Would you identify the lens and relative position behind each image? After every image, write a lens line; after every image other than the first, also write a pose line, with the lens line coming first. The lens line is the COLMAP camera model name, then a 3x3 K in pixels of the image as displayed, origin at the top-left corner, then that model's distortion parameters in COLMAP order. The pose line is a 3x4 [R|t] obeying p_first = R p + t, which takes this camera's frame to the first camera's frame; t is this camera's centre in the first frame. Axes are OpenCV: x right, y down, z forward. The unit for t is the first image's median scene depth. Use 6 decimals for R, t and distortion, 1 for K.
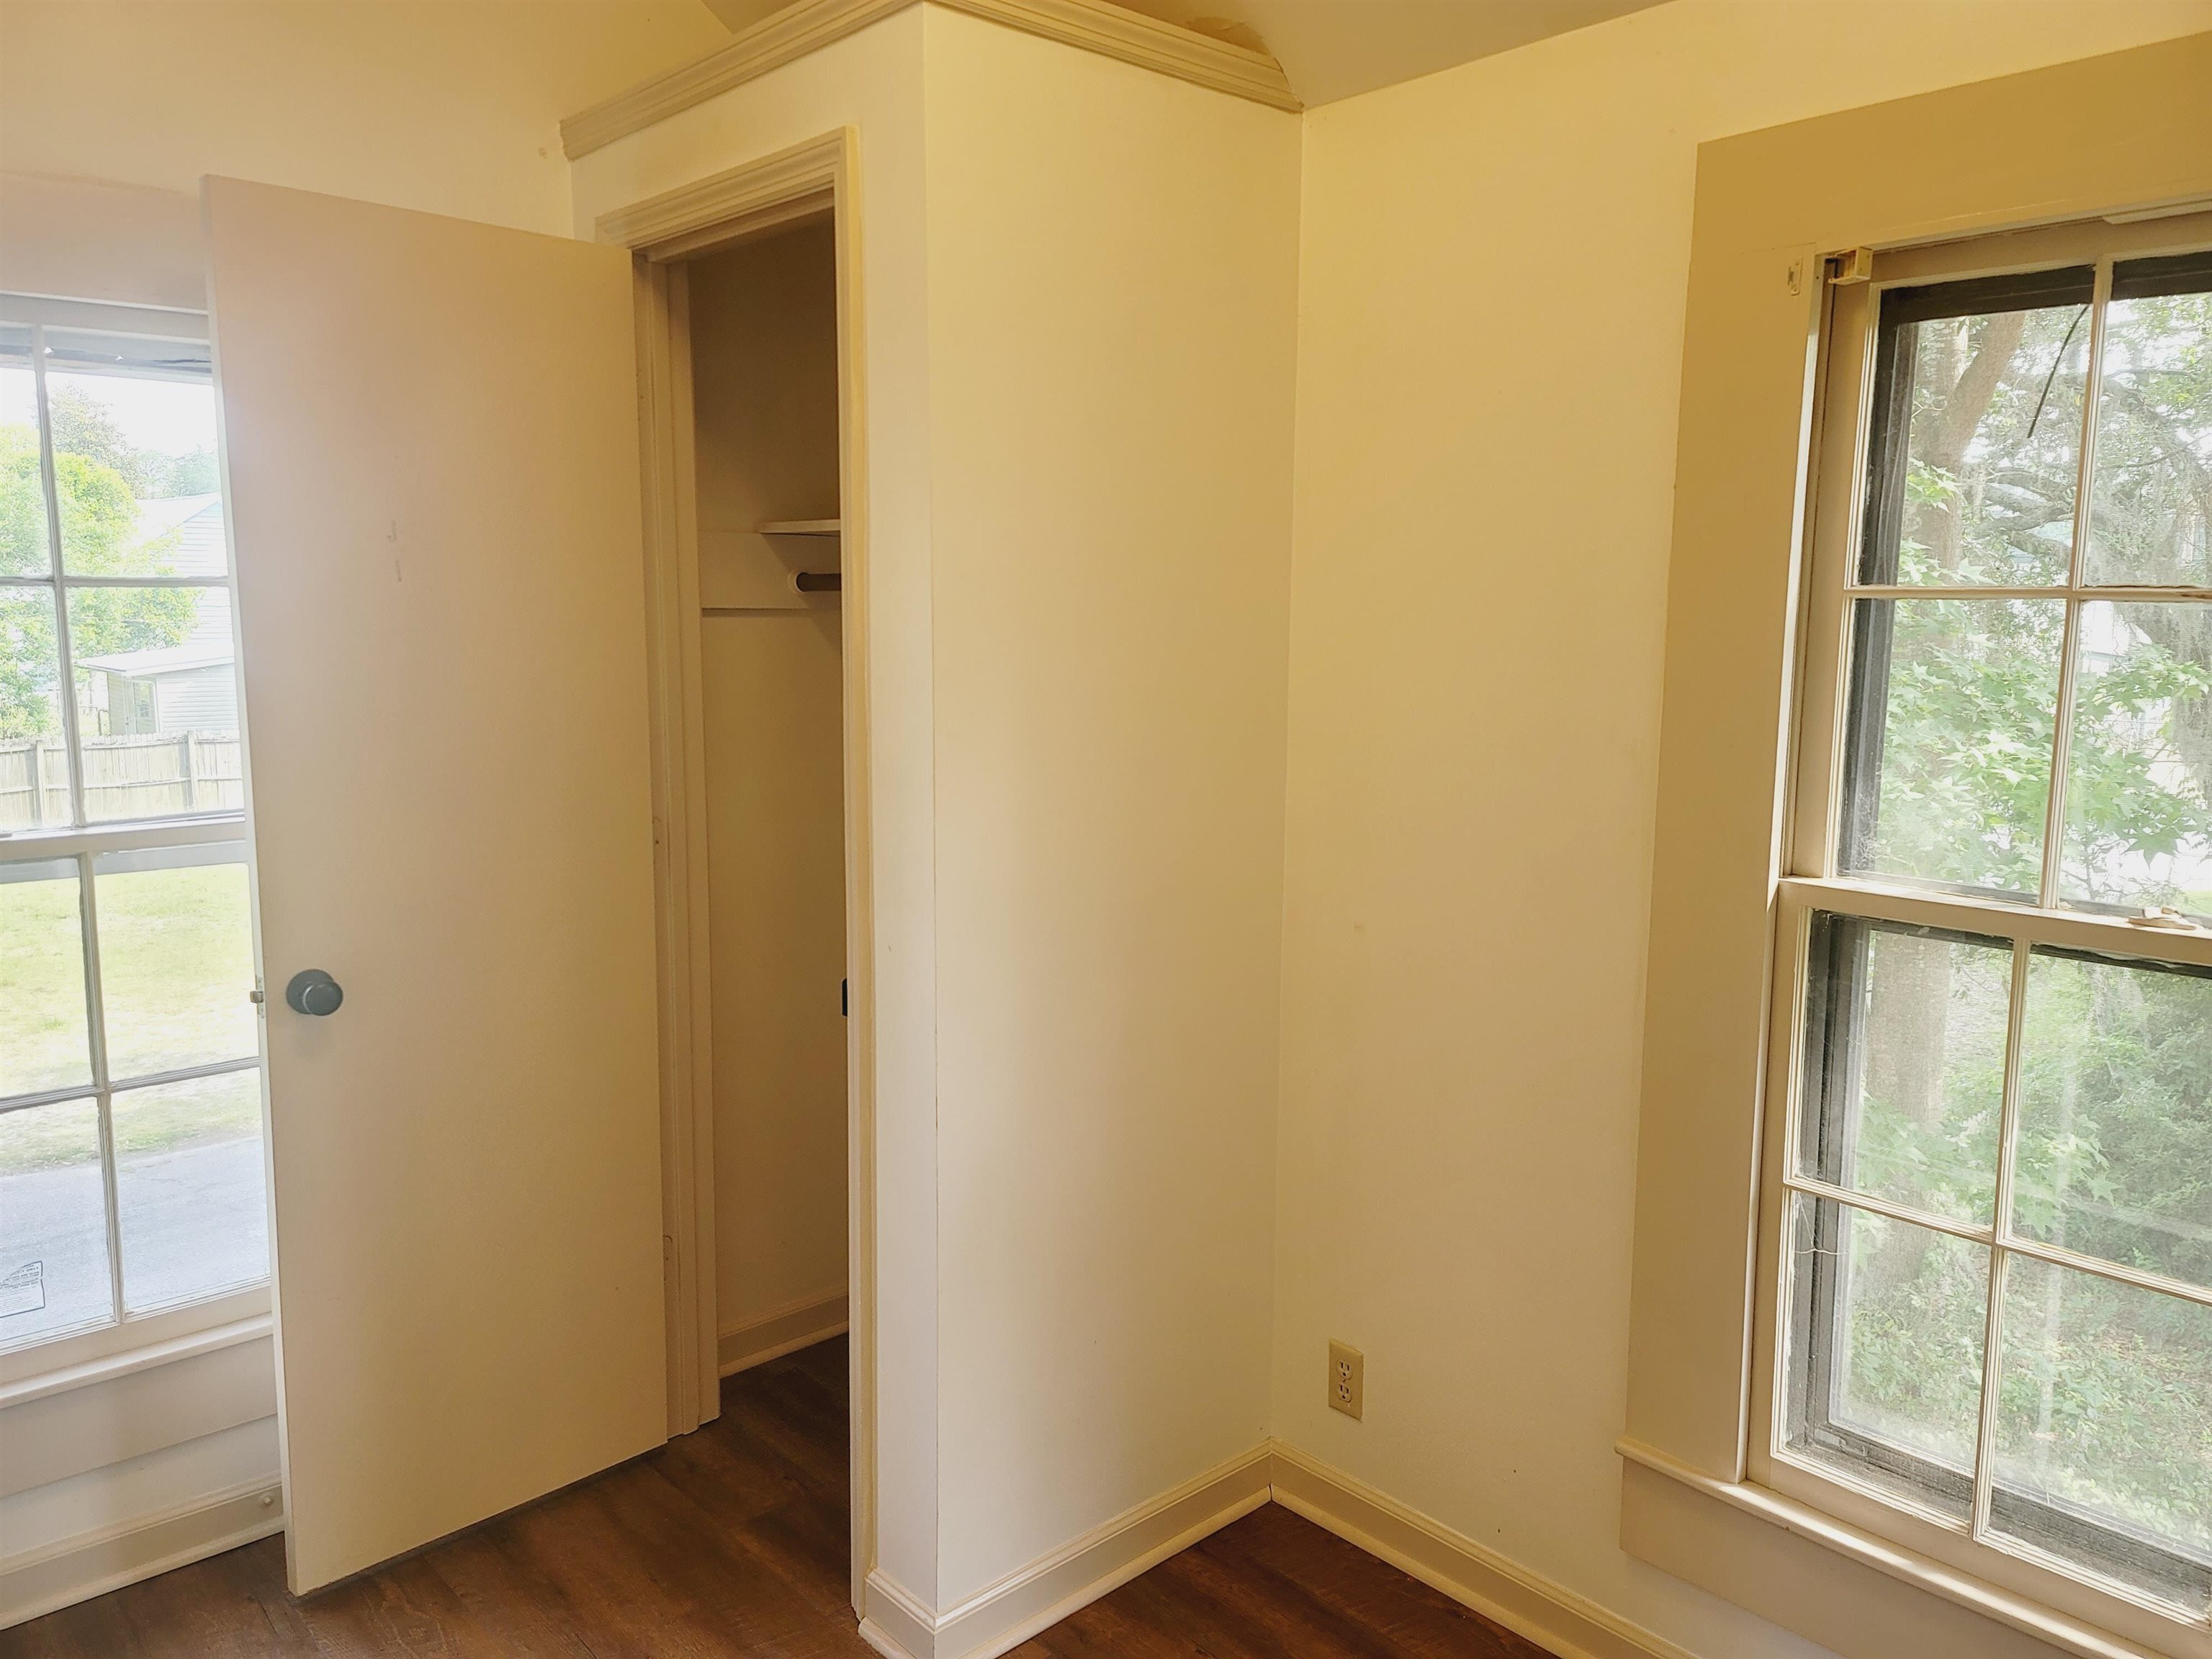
lens RADIAL K [[1612.9, 0, 1112.6], [0, 1612.9, 845.6], [0, 0, 1]] dist [0.056551, -0.003343]
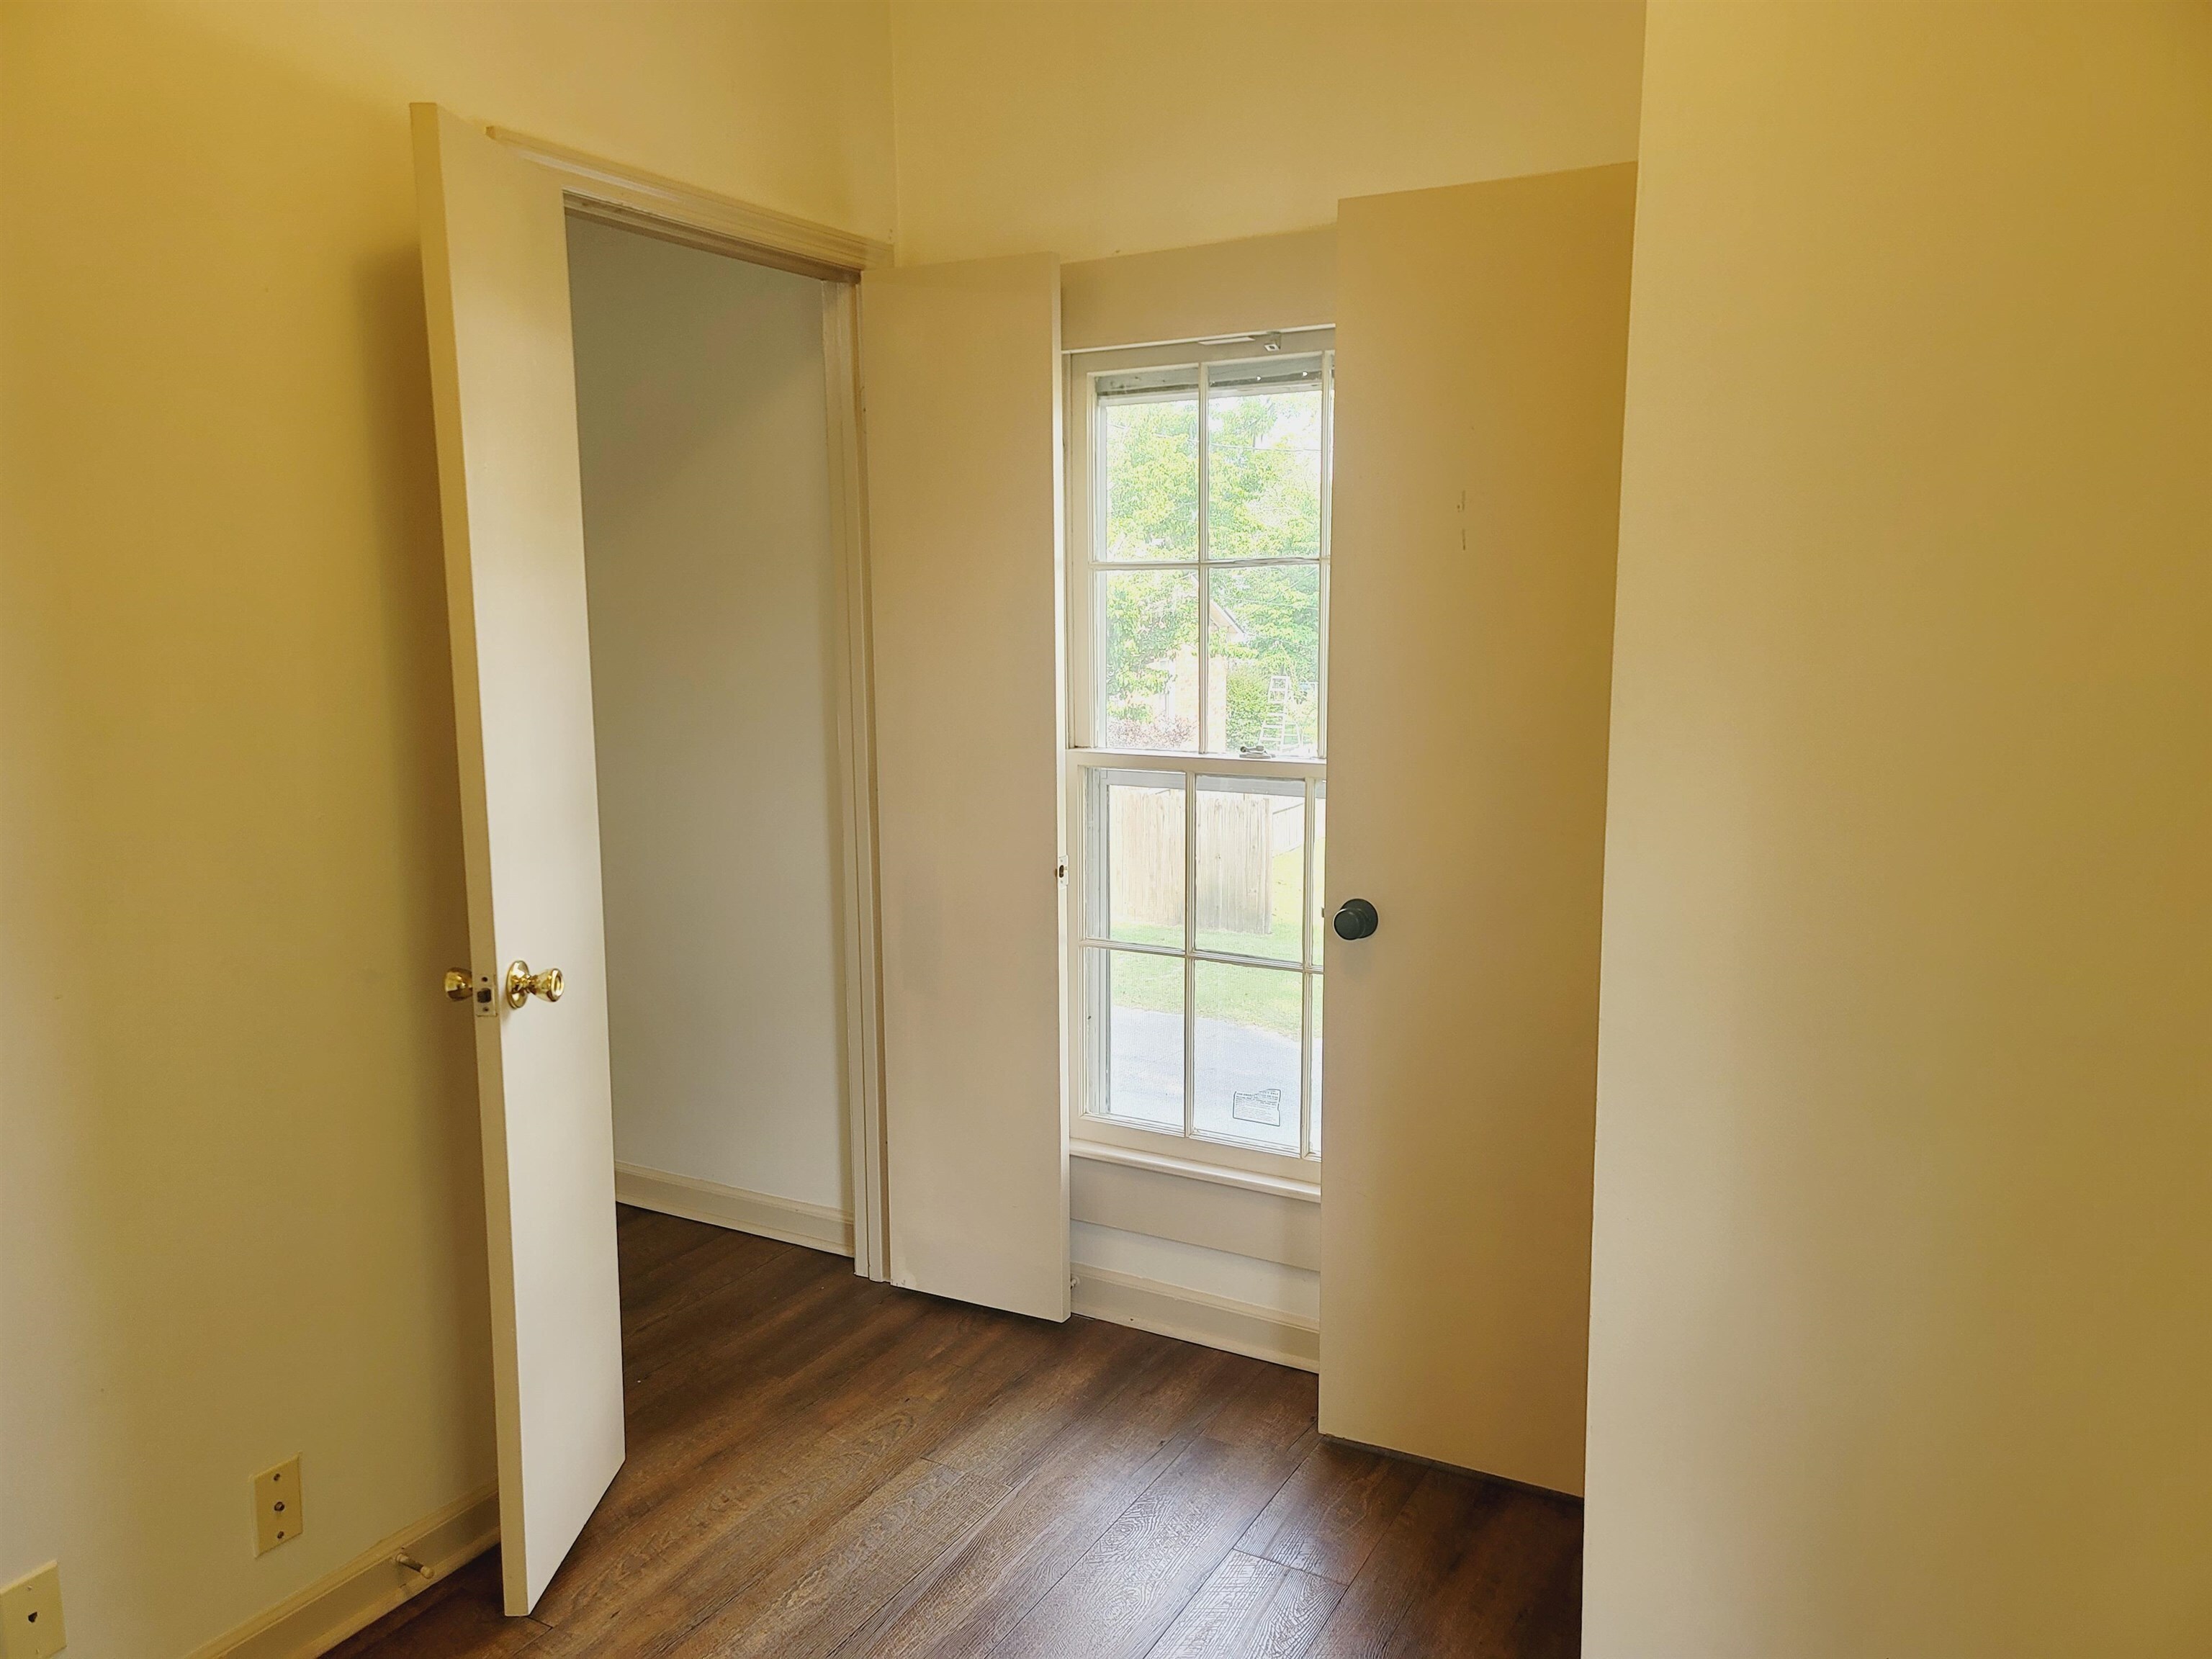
lens RADIAL K [[1612.9, 0, 1112.6], [0, 1612.9, 845.6], [0, 0, 1]] dist [0.056551, -0.003343]
pose [[0.282869, 0.120570, -0.951550, 0.529689], [-0.119583, 0.988761, 0.089736, -0.040992], [0.951675, 0.088405, 0.294107, 0.512681]]
